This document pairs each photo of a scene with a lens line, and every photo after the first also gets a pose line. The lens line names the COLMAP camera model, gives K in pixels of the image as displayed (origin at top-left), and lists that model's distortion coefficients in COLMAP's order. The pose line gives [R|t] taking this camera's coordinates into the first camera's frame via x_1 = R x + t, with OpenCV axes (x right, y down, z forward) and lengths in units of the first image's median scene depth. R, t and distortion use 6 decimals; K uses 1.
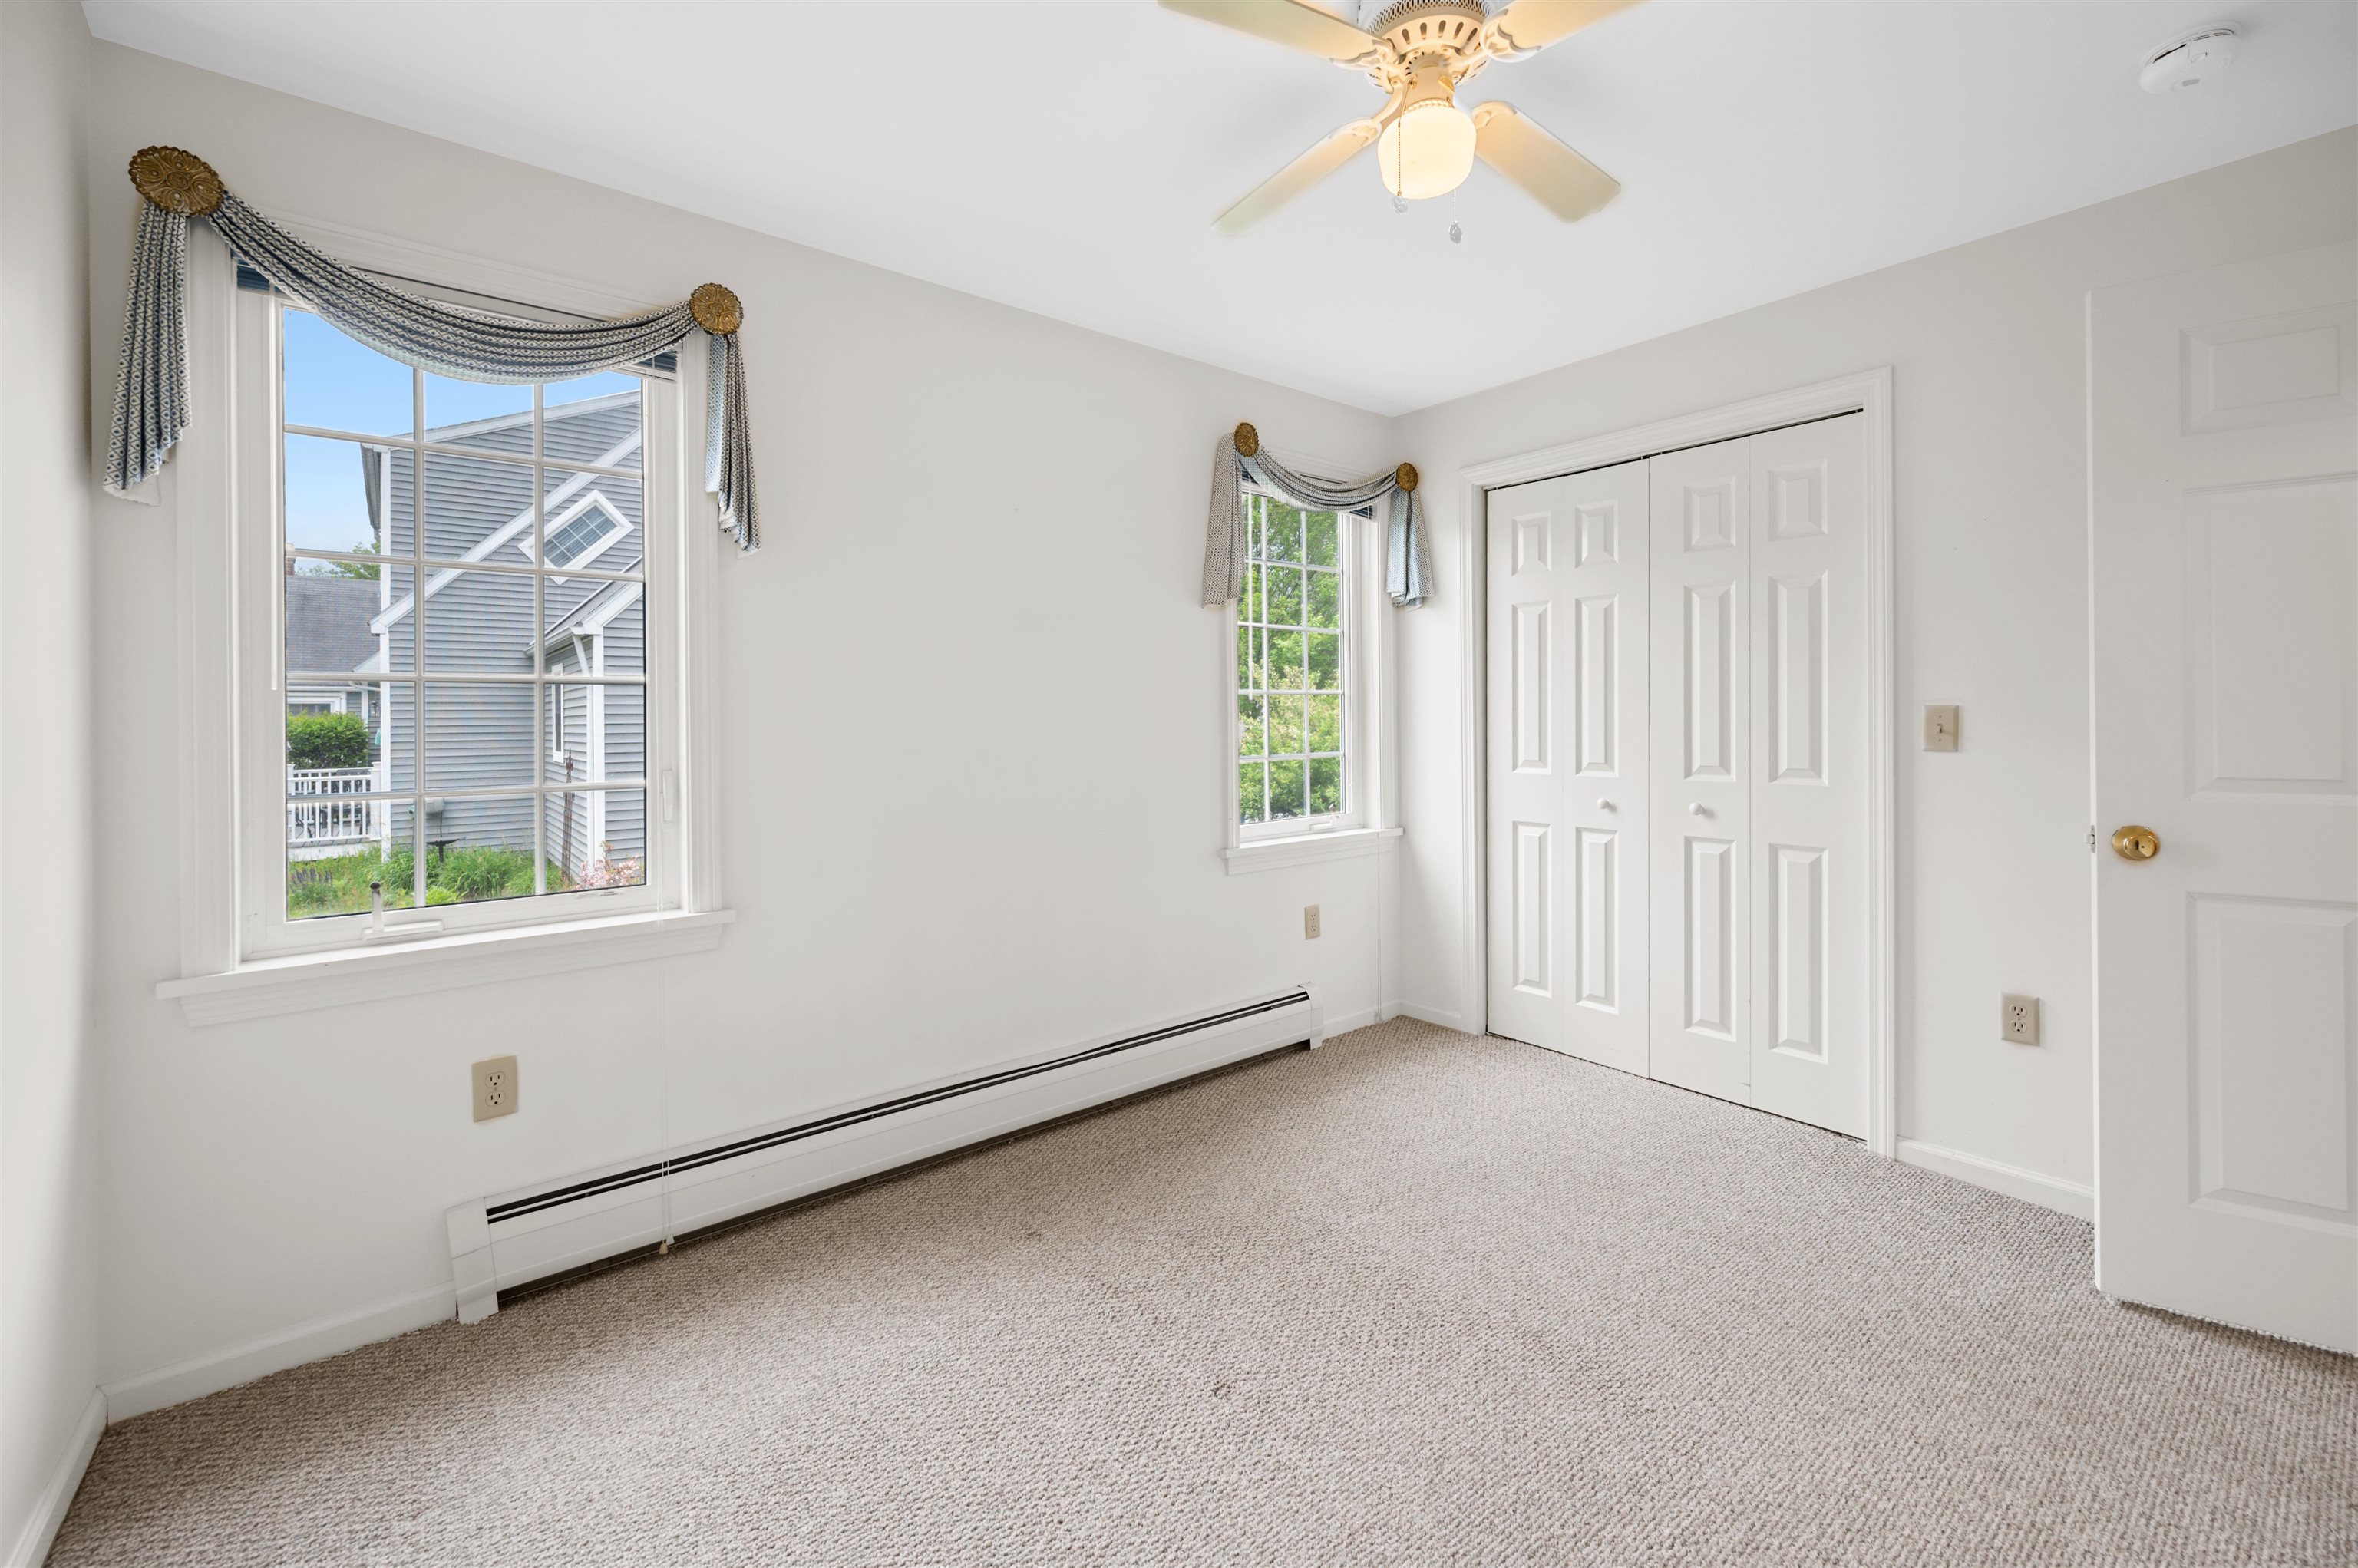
lens RADIAL K [[965.1, 0, 1175.3], [0, 965.1, 721.3], [0, 0, 1]] dist [0.003953, 0.000001]
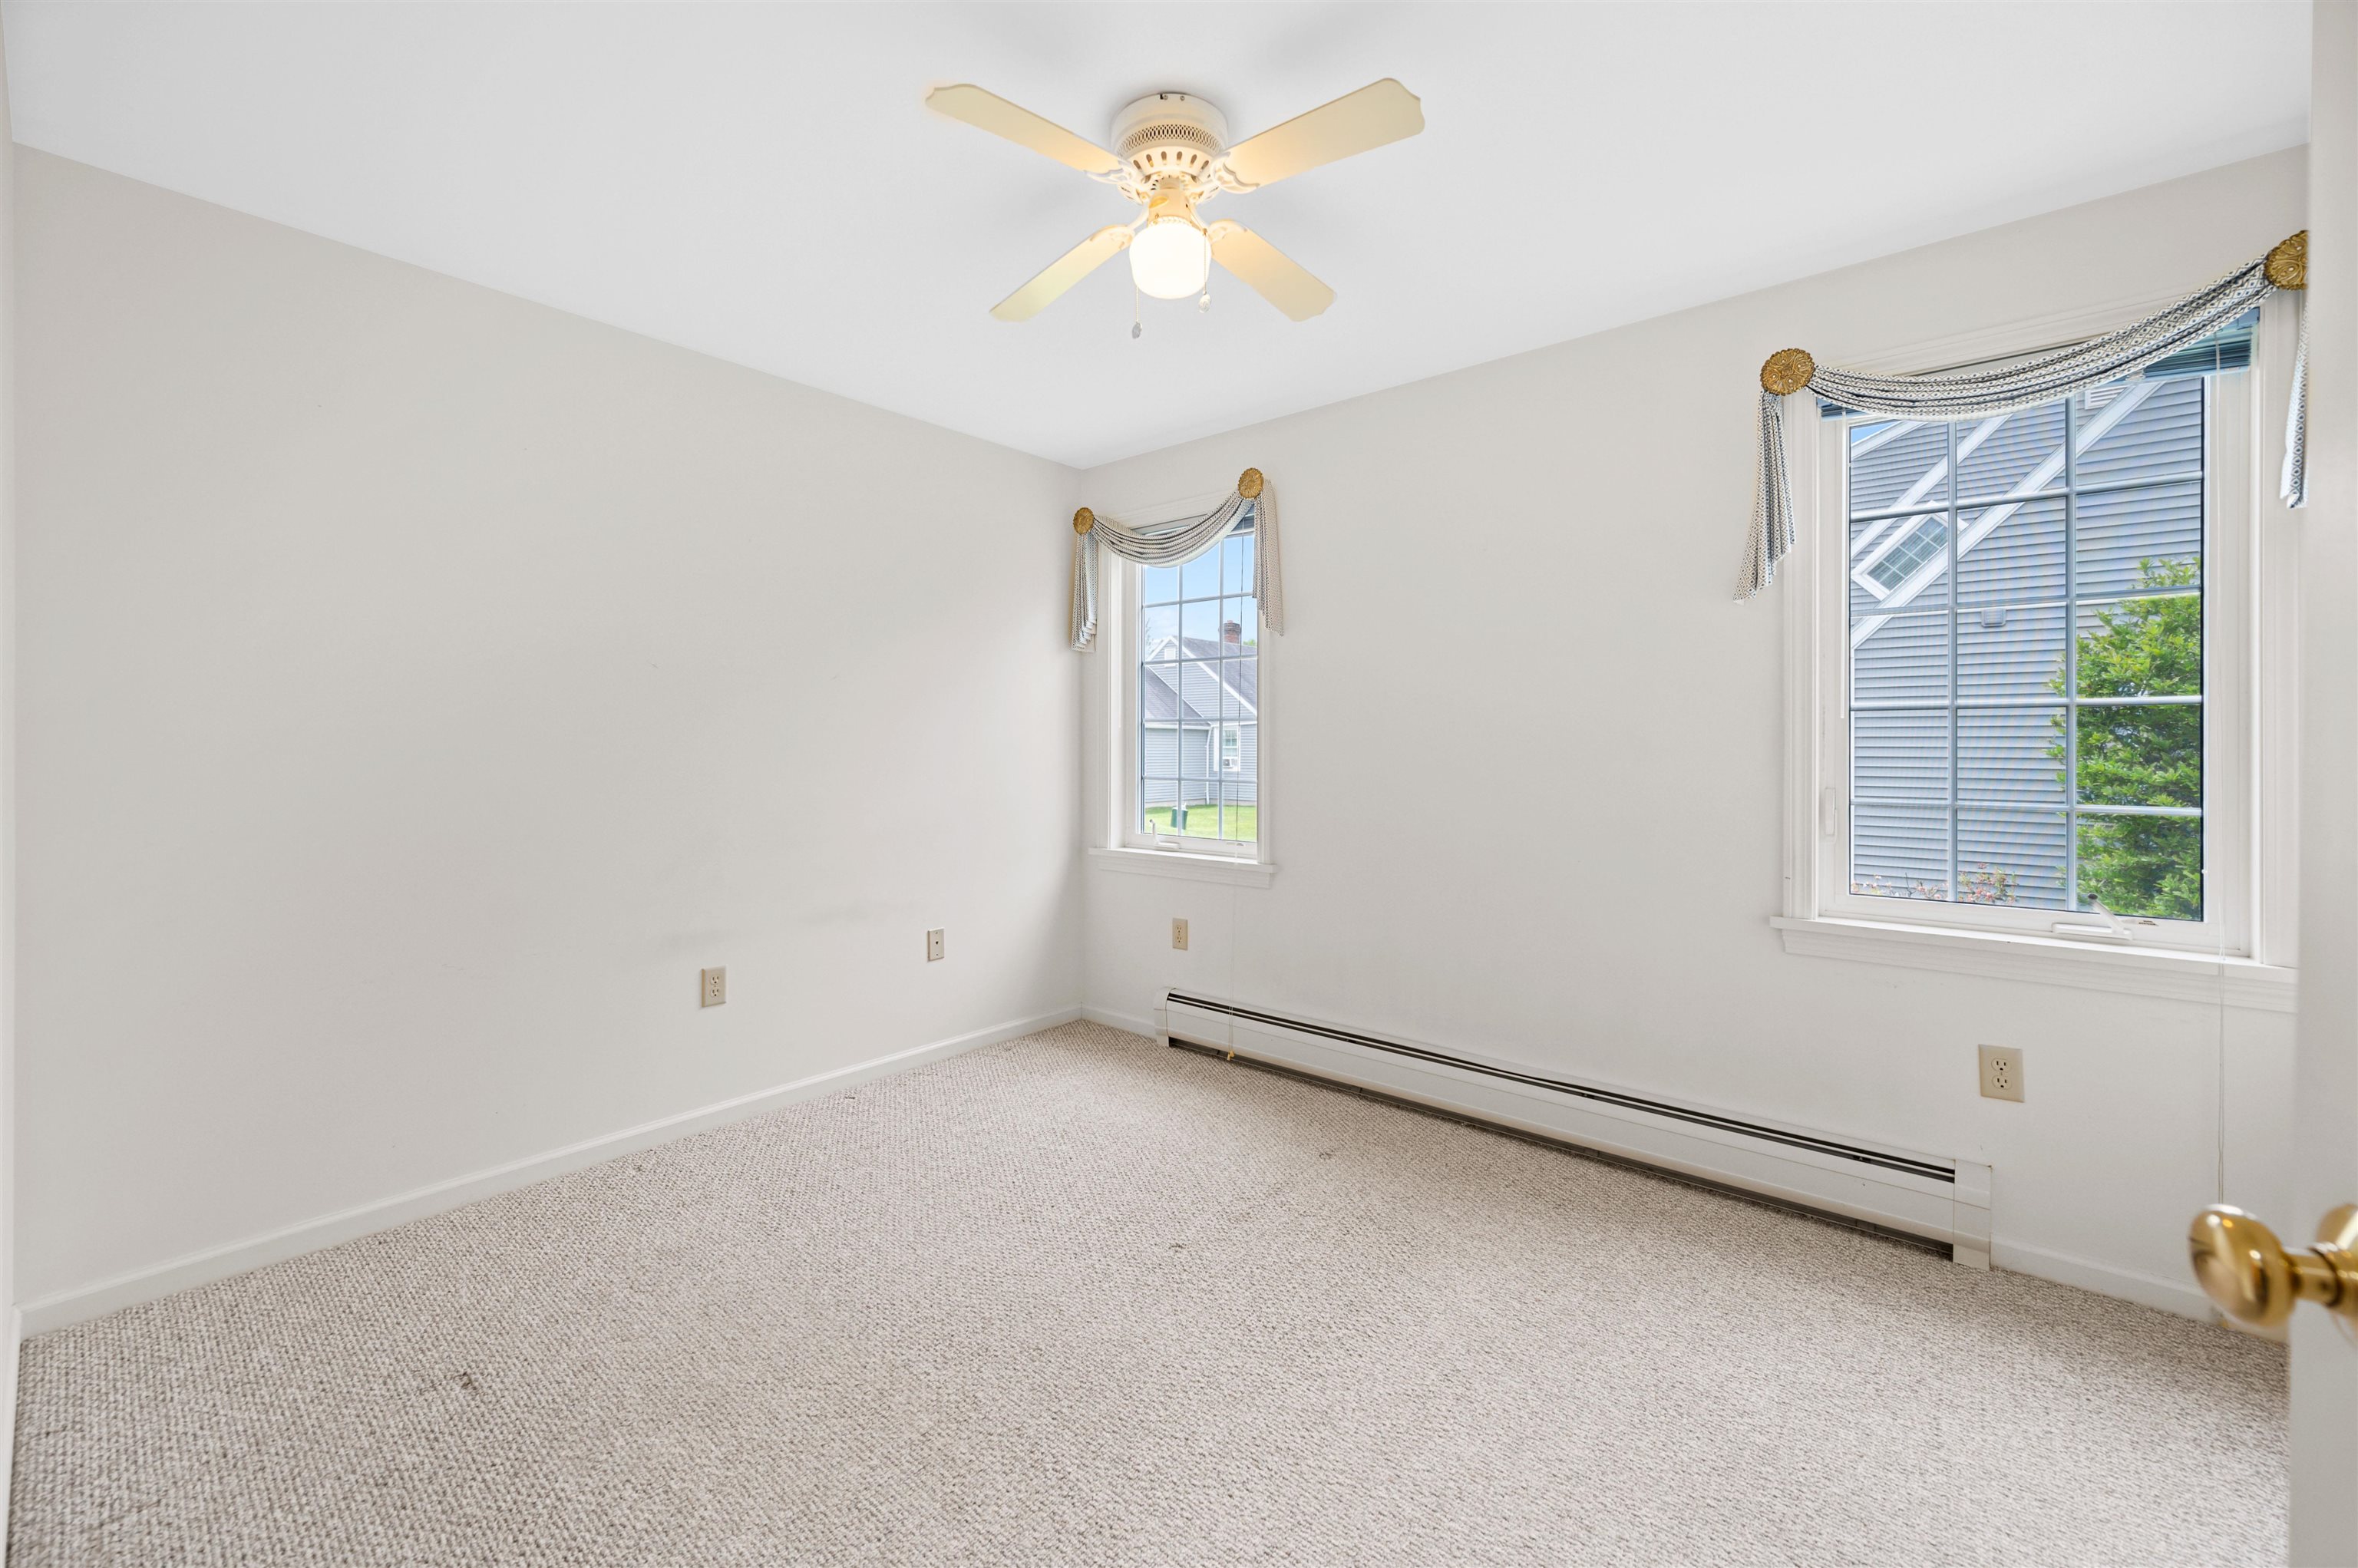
lens RADIAL K [[945.4, 0, 1174.4], [0, 945.4, 751.3], [0, 0, 1]] dist [0.000459, -0.000319]
pose [[0.185363, 0.014107, -0.982569, 1.038253], [-0.007470, 0.999888, 0.012947, -0.004471], [0.982642, 0.004939, 0.185448, 0.593391]]
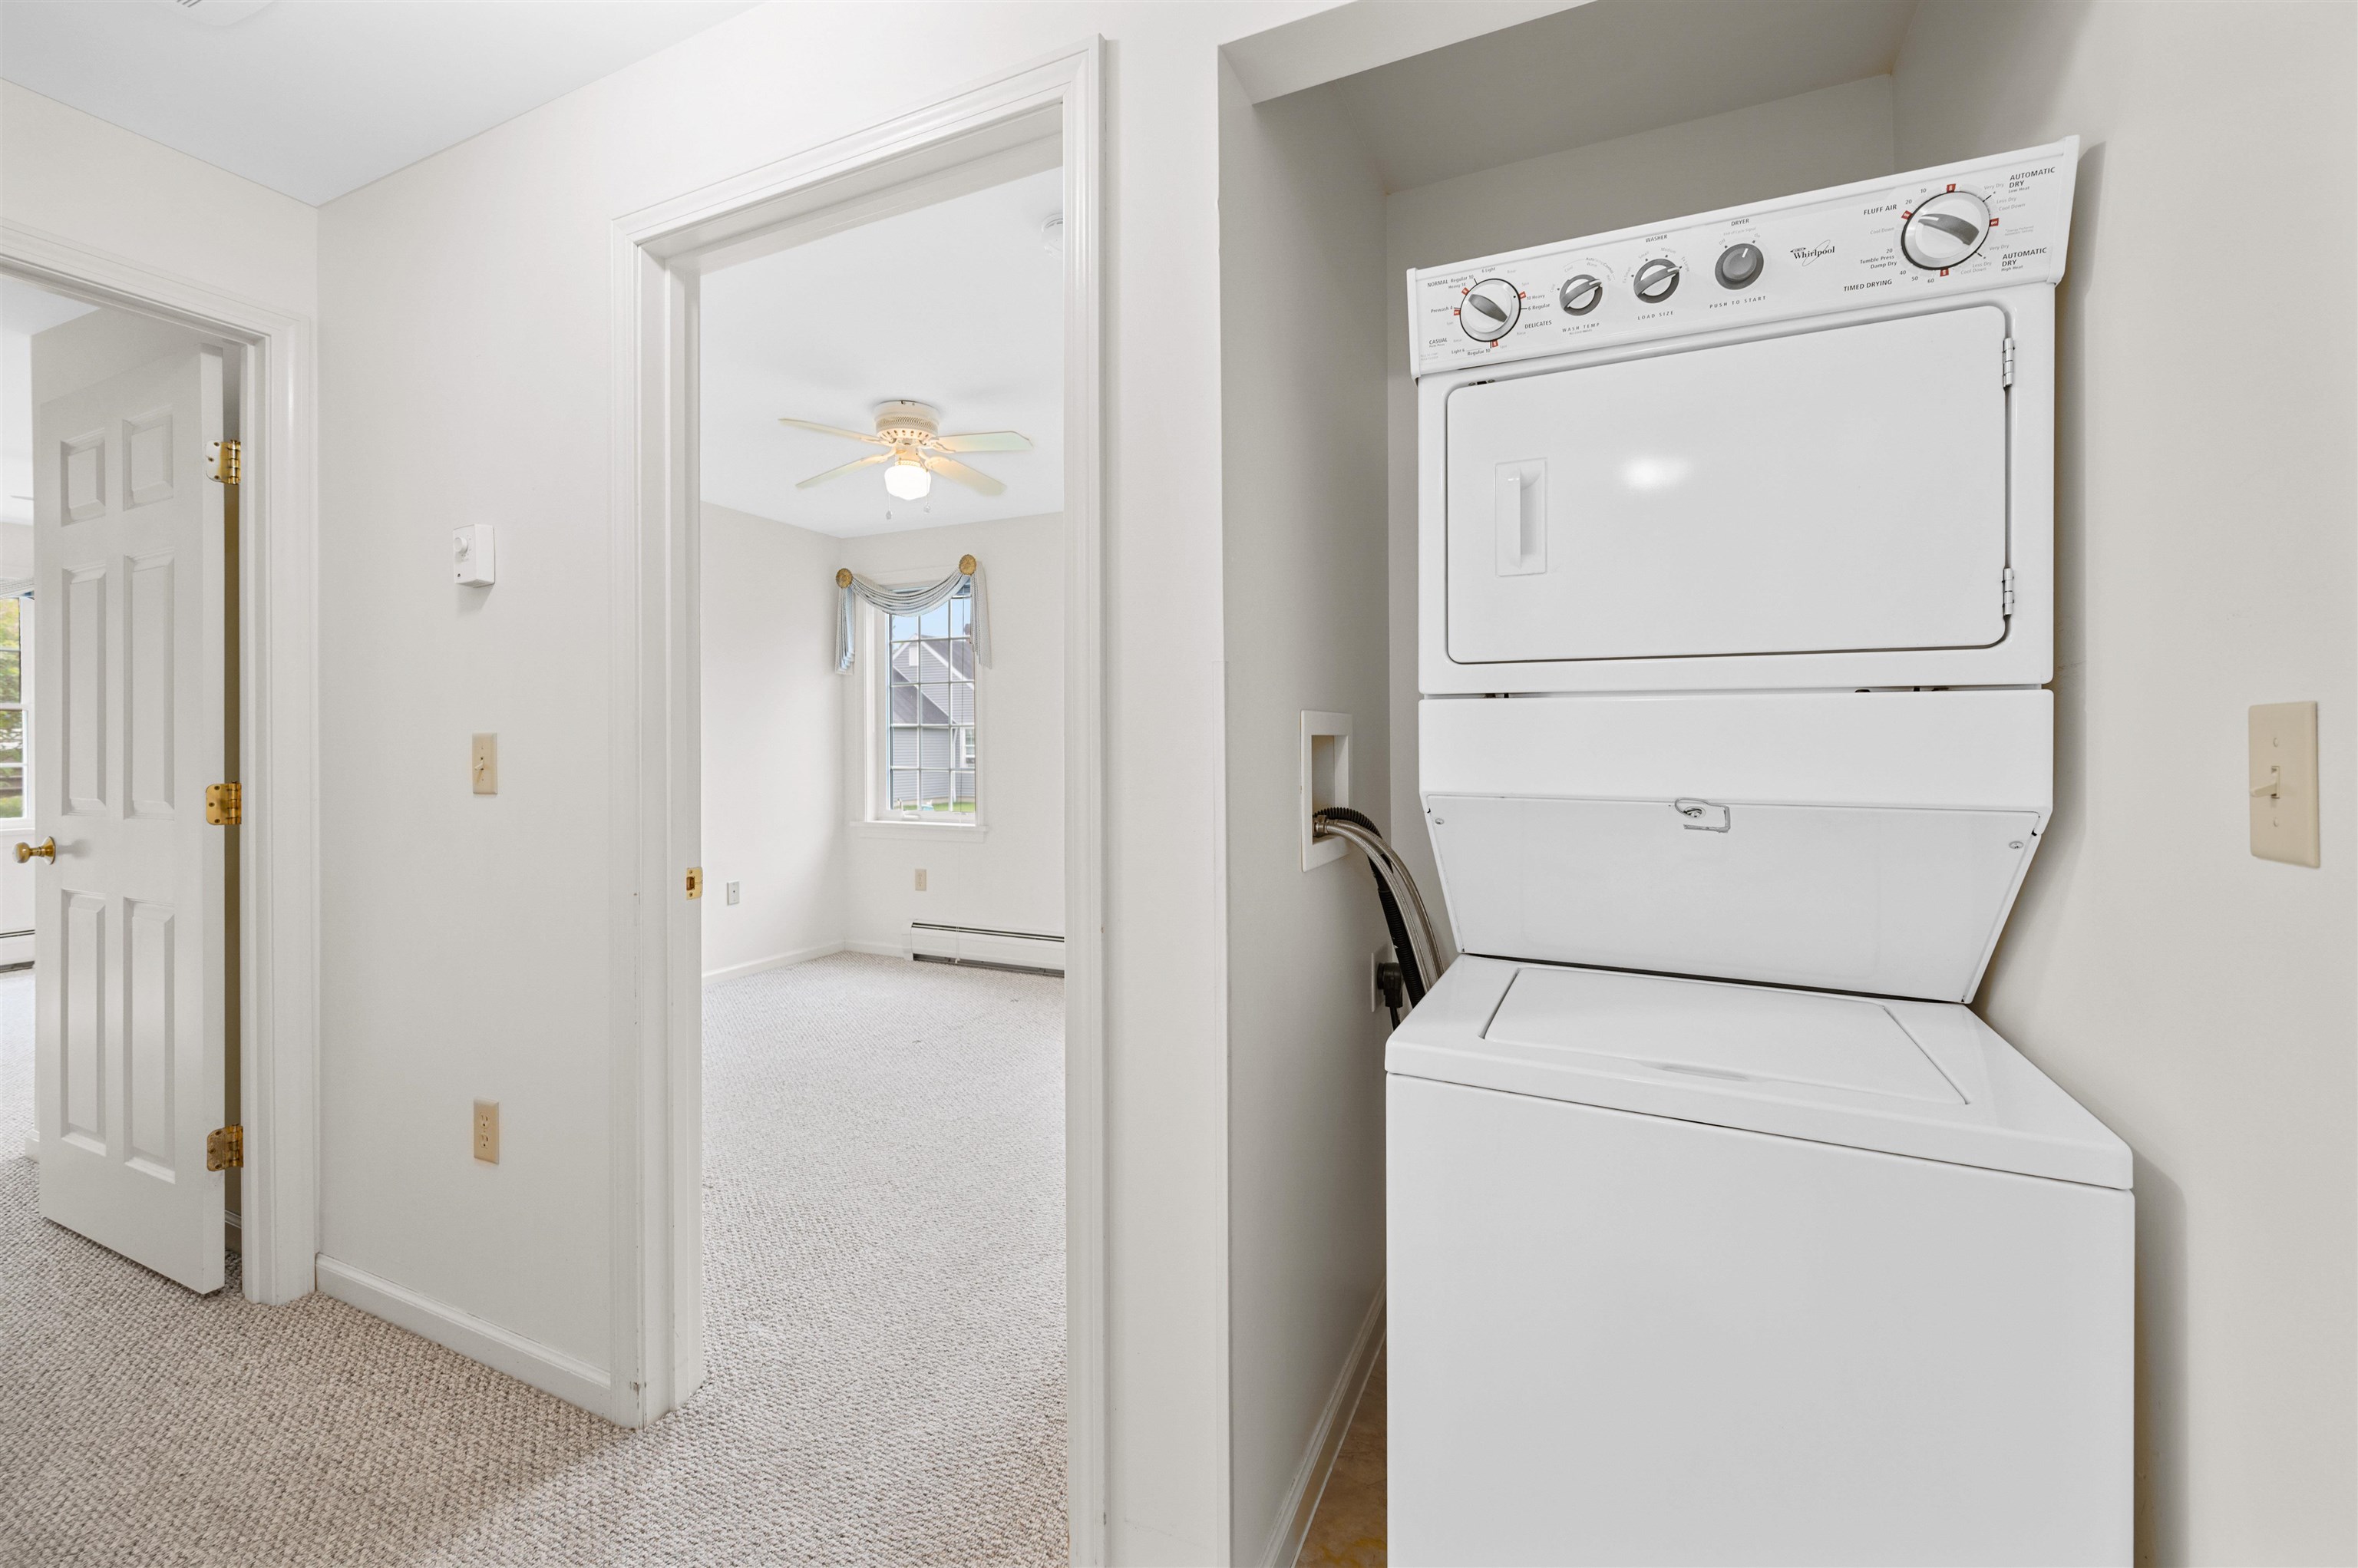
lens RADIAL K [[945.4, 0, 1174.4], [0, 945.4, 751.3], [0, 0, 1]] dist [0.000459, -0.000319]
pose [[0.434269, 0.014497, -0.900667, 1.791702], [-0.002681, 0.999887, 0.014802, -0.012594], [0.900779, -0.004013, 0.434259, 0.463452]]
